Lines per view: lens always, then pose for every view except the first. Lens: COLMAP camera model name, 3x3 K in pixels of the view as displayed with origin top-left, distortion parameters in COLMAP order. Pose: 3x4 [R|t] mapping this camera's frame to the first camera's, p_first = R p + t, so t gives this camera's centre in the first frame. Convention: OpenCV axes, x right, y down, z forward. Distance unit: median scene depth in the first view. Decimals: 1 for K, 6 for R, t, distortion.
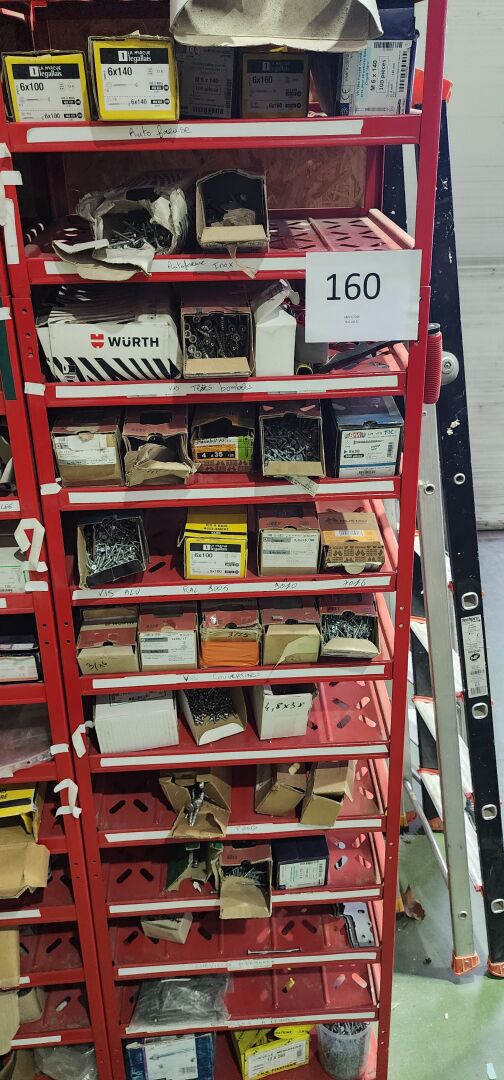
lens RADIAL K [[746.2, 0, 265.0], [0, 746.2, 529.1], [0, 0, 1]] dist [0.068060, -0.080456]
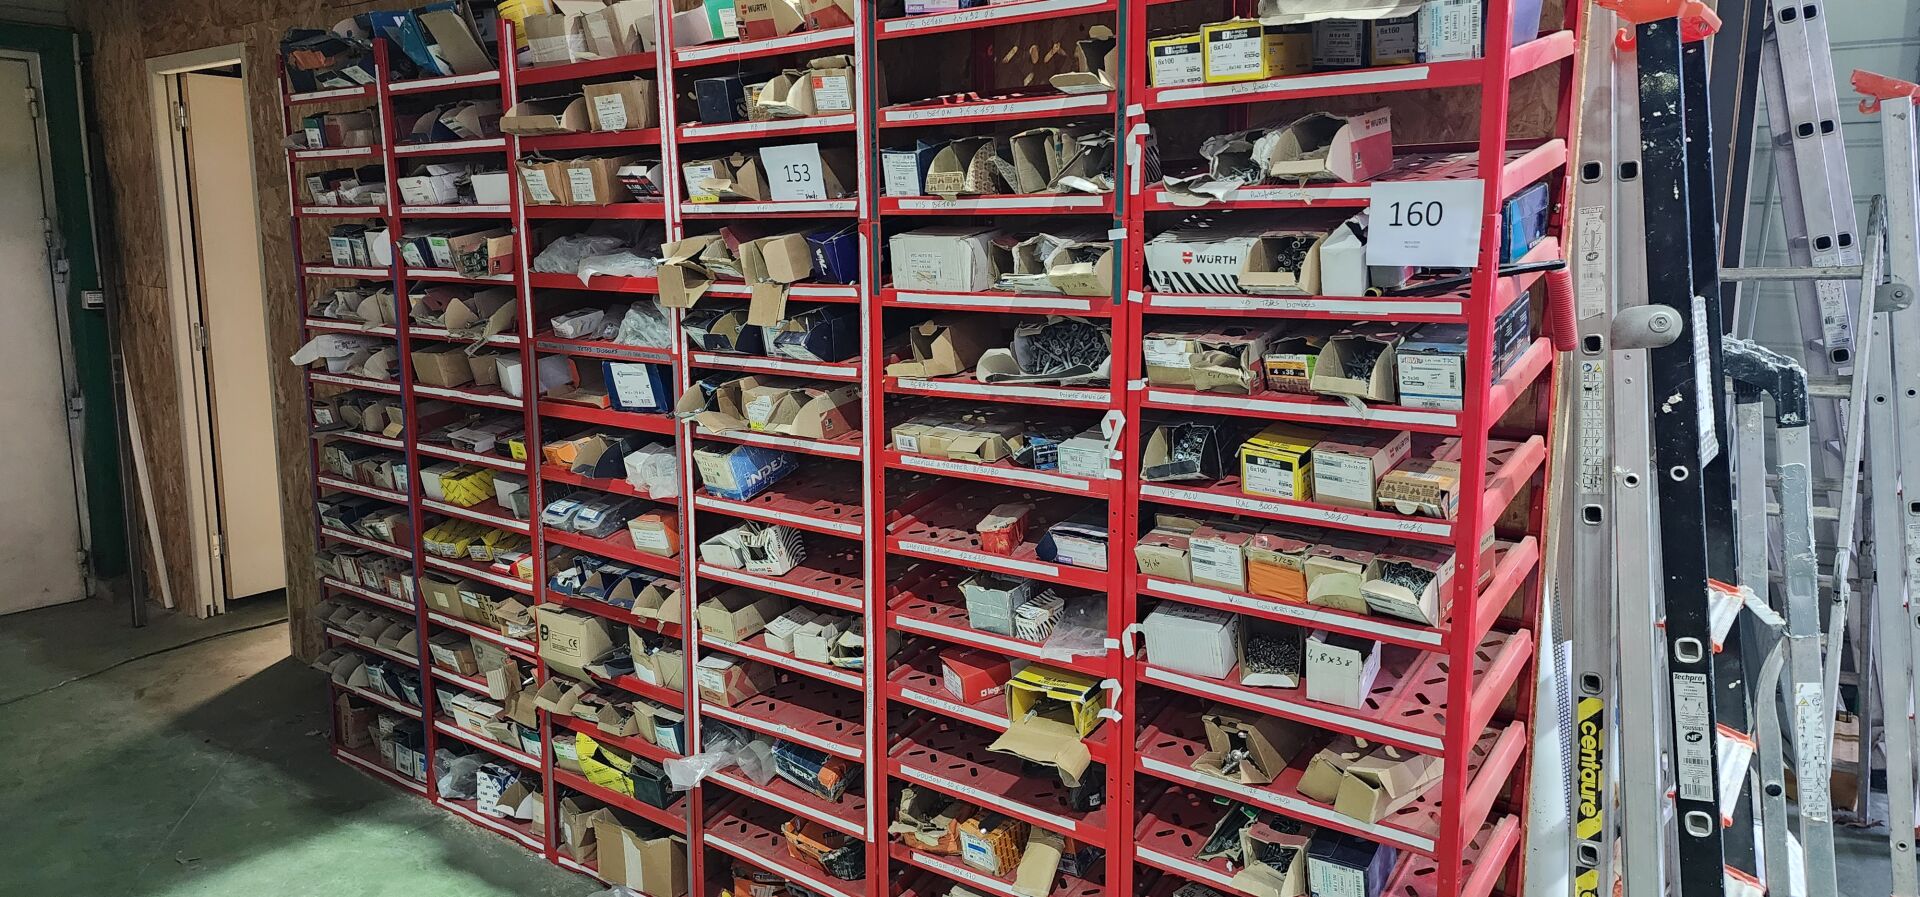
lens RADIAL K [[1318.8, 0, 914.7], [0, 1318.8, 442.3], [0, 0, 1]] dist [0.073358, -0.065529]
pose [[0.729573, 0.126686, -0.672067, 0.782824], [-0.246678, 0.965290, -0.085826, 0.269818], [0.637866, 0.228400, 0.735500, -0.625849]]
